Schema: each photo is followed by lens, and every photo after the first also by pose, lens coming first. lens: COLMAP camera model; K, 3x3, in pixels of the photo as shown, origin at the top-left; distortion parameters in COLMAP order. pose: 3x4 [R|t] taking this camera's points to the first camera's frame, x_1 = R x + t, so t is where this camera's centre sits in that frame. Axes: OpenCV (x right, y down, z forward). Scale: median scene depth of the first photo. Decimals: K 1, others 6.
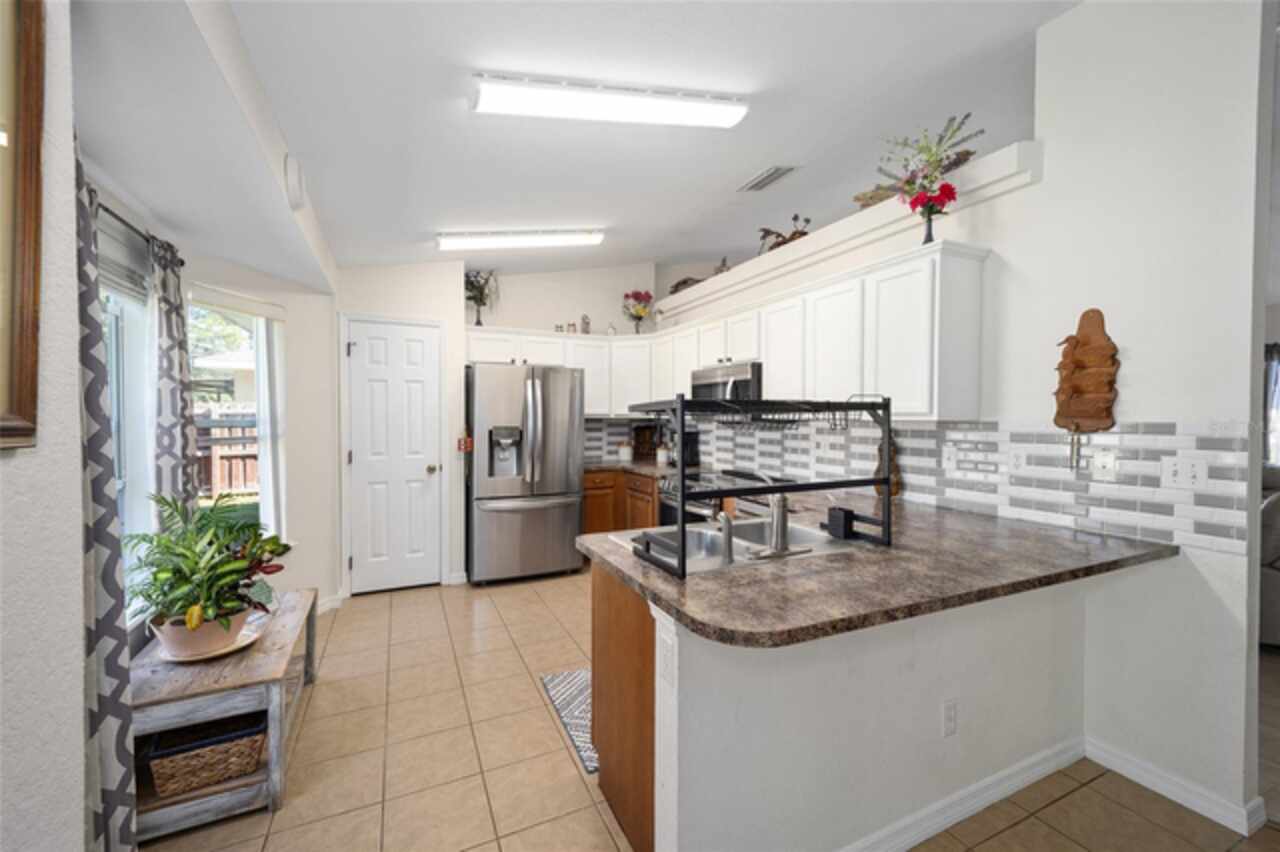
lens RADIAL K [[506.8, 0, 641.4], [0, 506.8, 427.5], [0, 0, 1]] dist [0.026746, -0.007606]
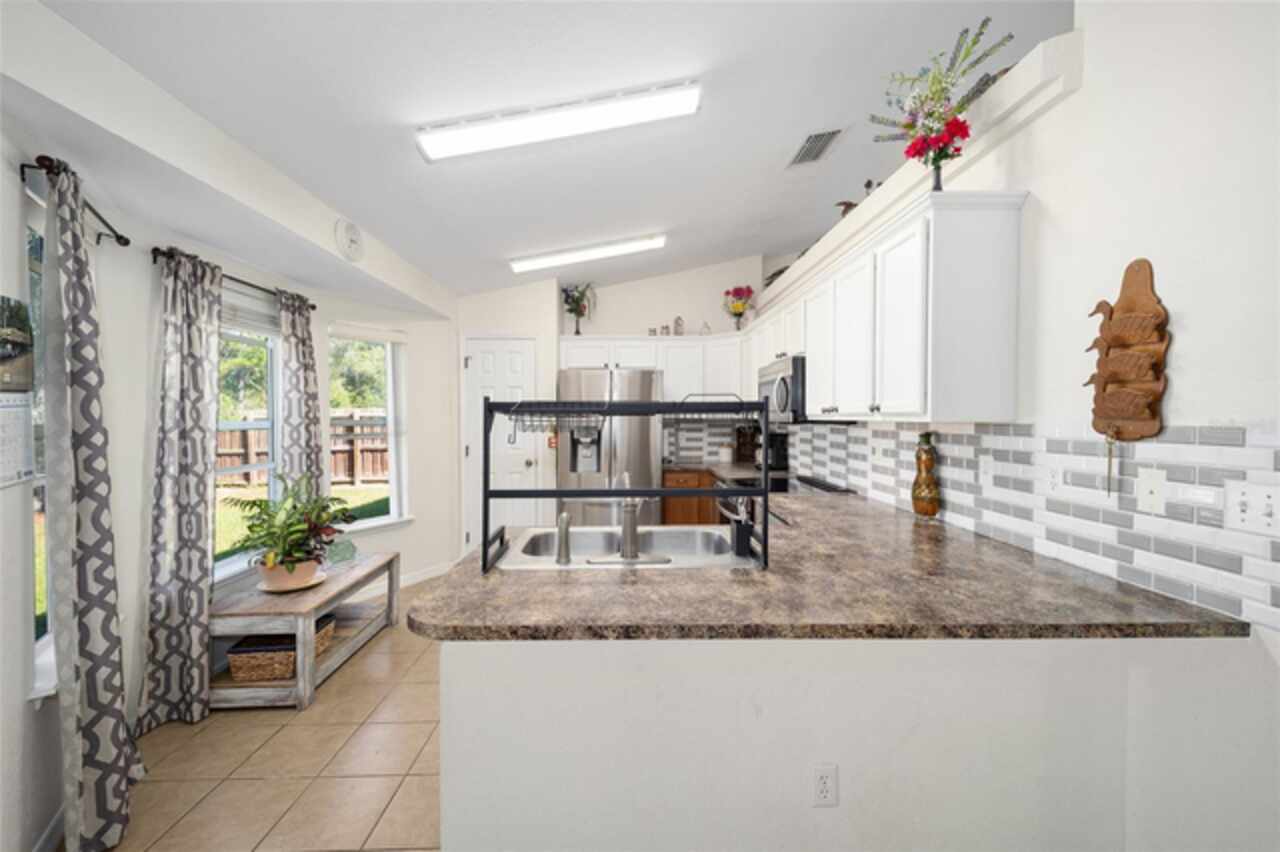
lens RADIAL K [[506.8, 0, 639.5], [0, 506.8, 427.0], [0, 0, 1]] dist [0.026746, -0.007606]
pose [[0.914544, 0.006455, -0.404436, 0.328993], [-0.006932, 0.999976, 0.000284, -0.002304], [0.404428, 0.002544, 0.914566, 0.065491]]
